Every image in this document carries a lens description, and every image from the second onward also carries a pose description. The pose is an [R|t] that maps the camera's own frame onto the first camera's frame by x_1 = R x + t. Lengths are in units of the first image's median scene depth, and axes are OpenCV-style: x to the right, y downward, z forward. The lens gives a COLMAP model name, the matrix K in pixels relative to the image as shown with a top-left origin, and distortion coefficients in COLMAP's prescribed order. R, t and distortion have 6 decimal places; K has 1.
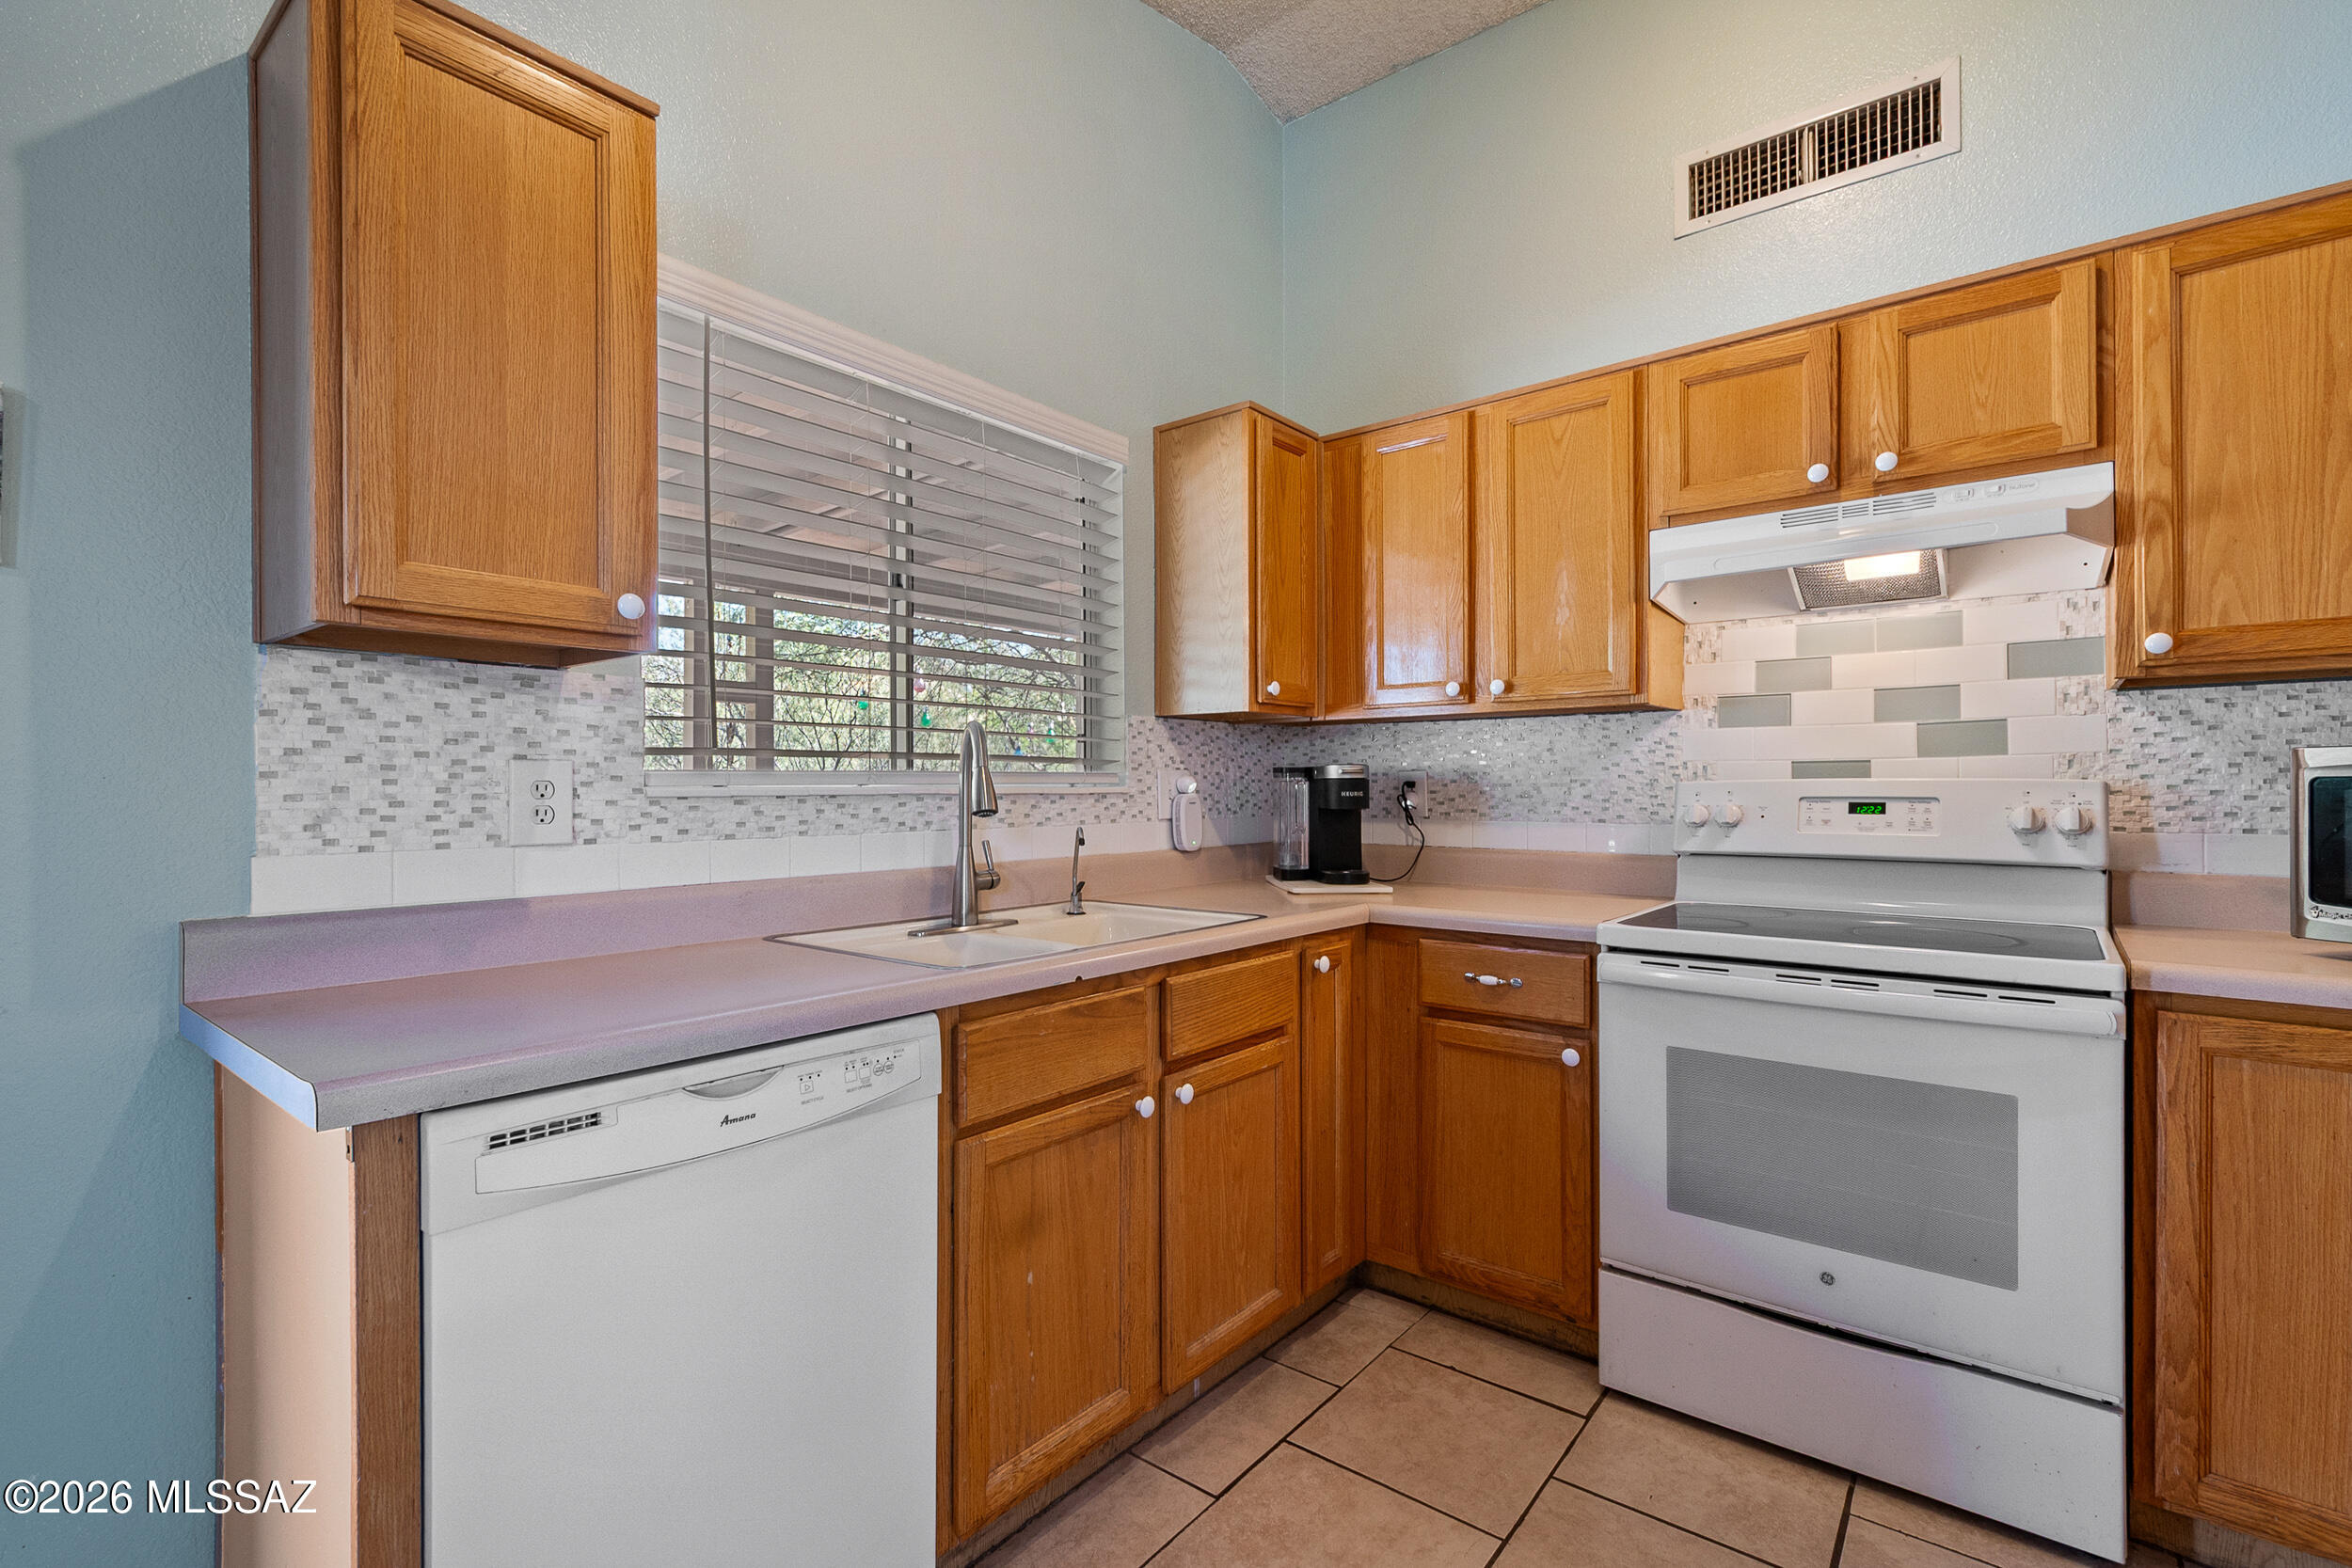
lens RADIAL K [[1047.2, 0, 1164.7], [0, 1047.2, 797.0], [0, 0, 1]] dist [0.005141, -0.000703]
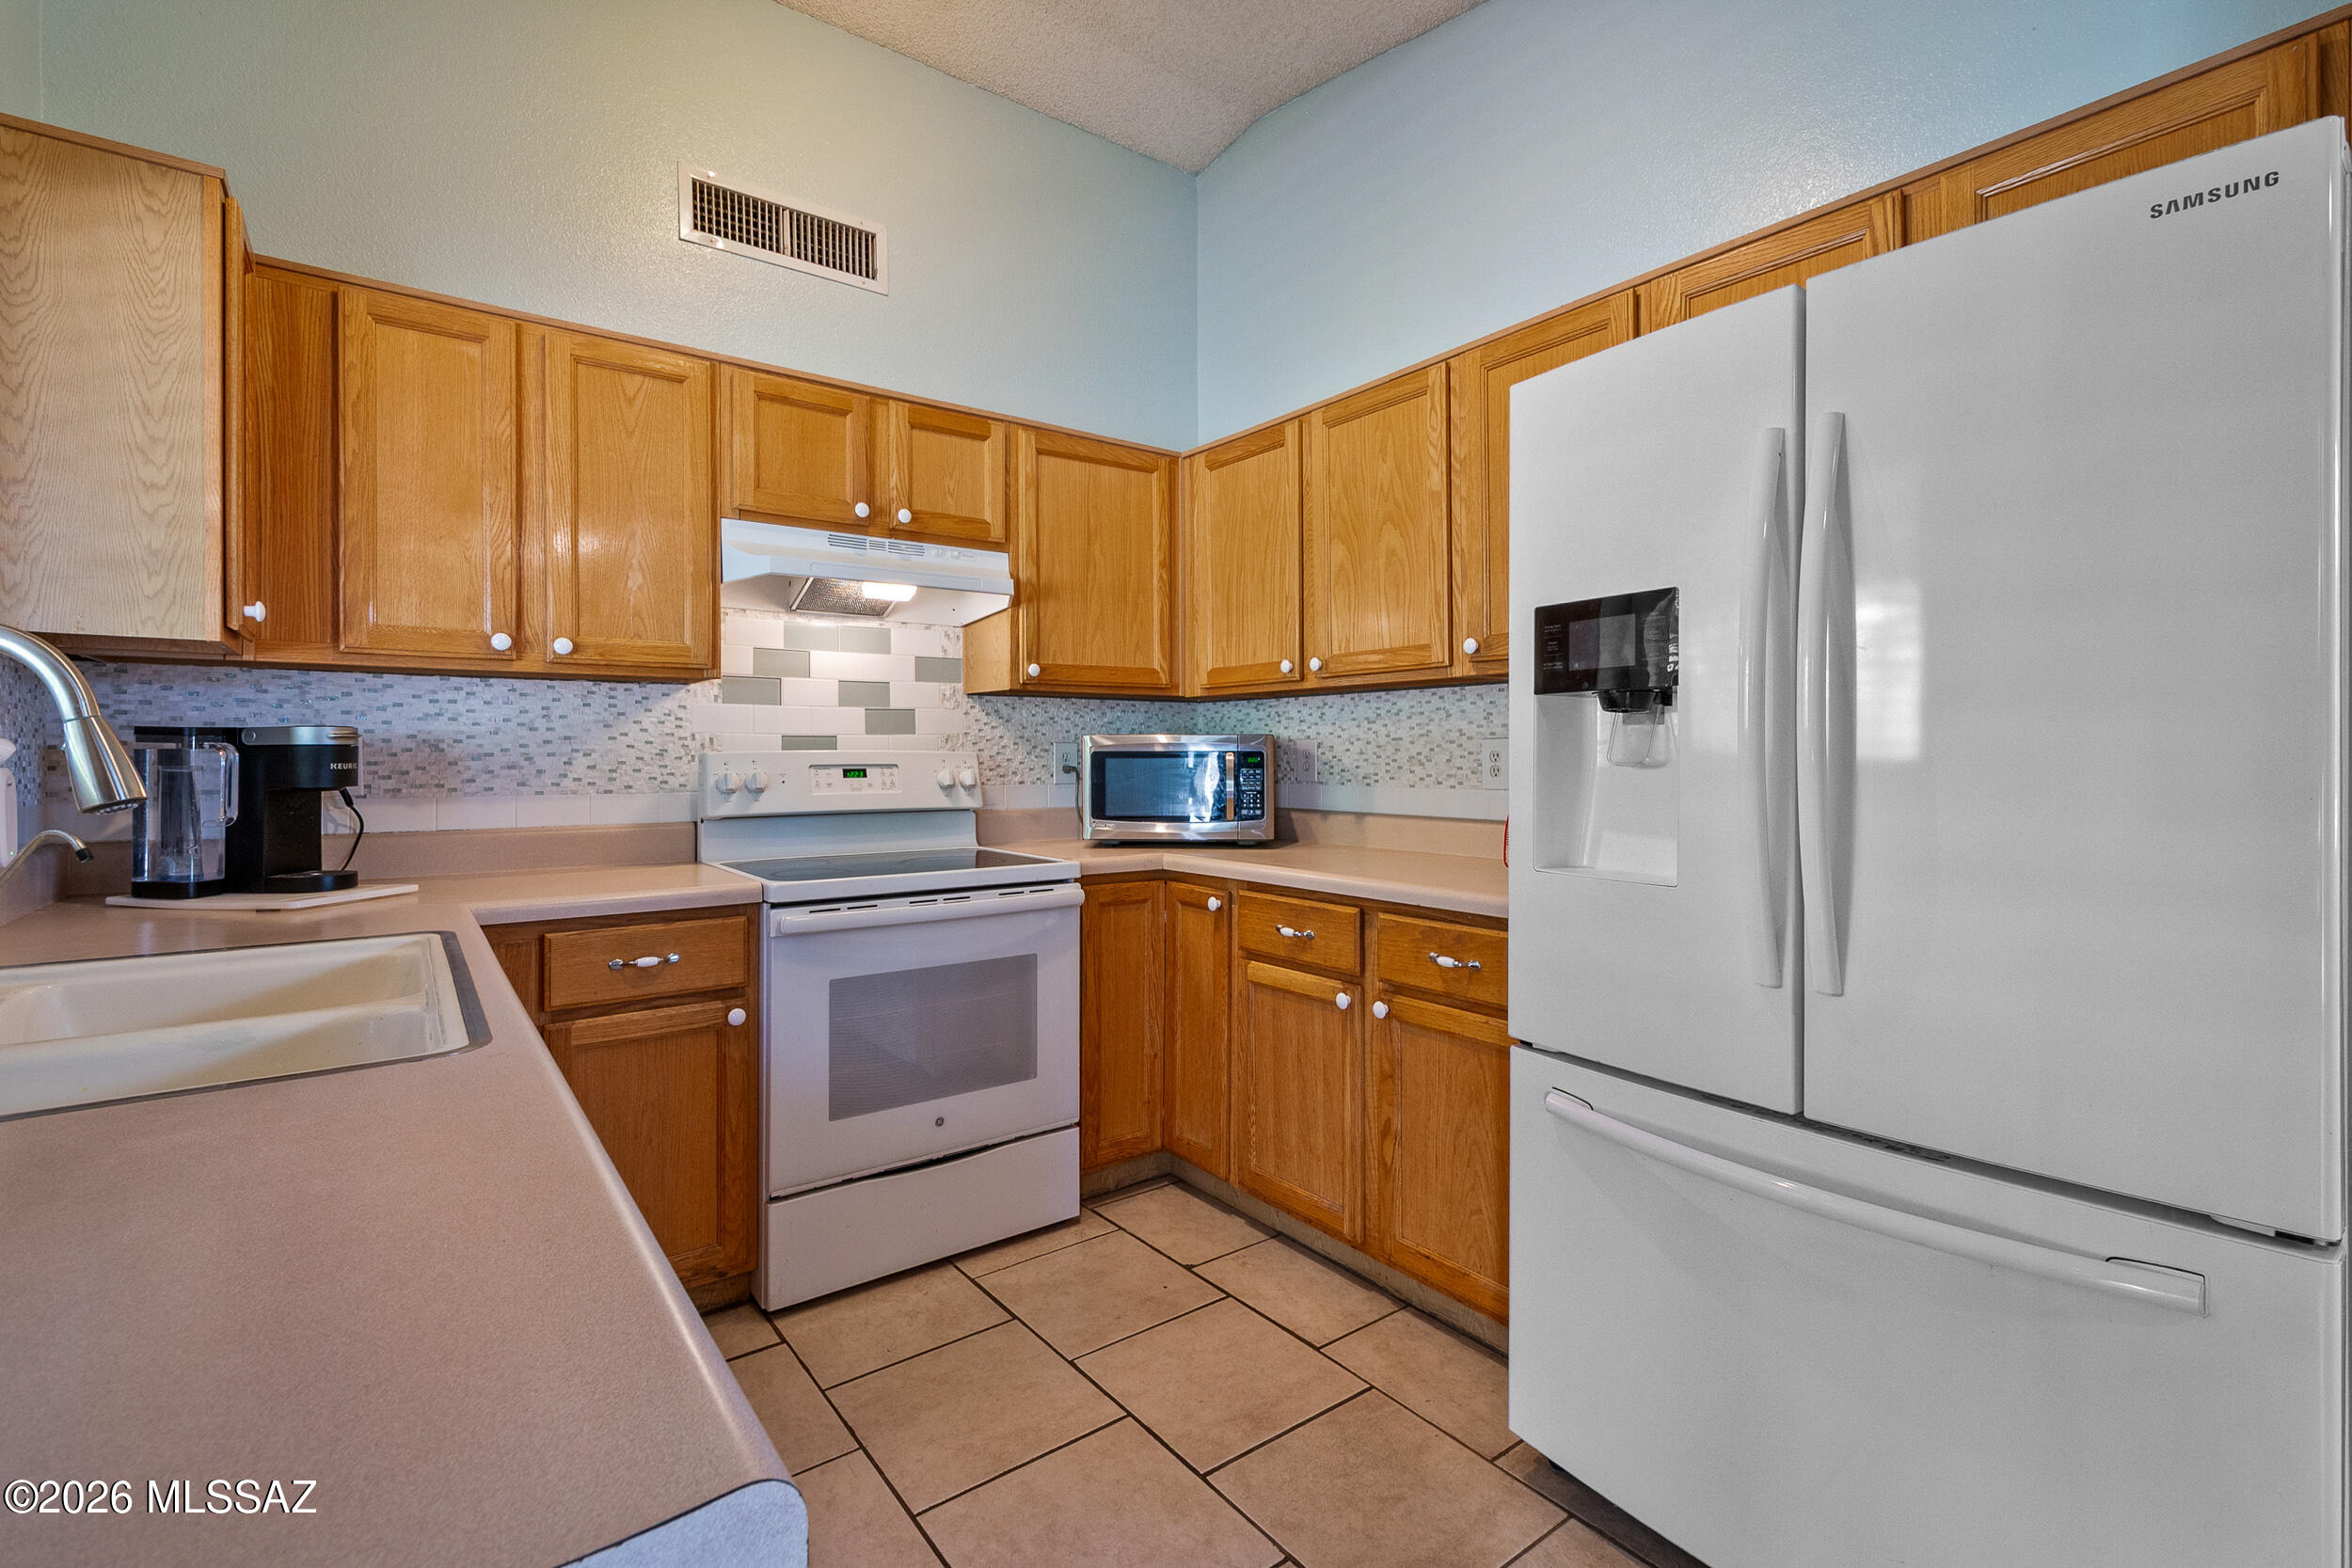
lens RADIAL K [[1047.2, 0, 1166.3], [0, 1047.2, 762.3], [0, 0, 1]] dist [0.005141, -0.000703]
pose [[0.249744, -0.004065, 0.968303, -0.490051], [0.010782, 0.999941, 0.001417, -0.000640], [-0.968252, 0.010086, 0.249773, 0.312127]]
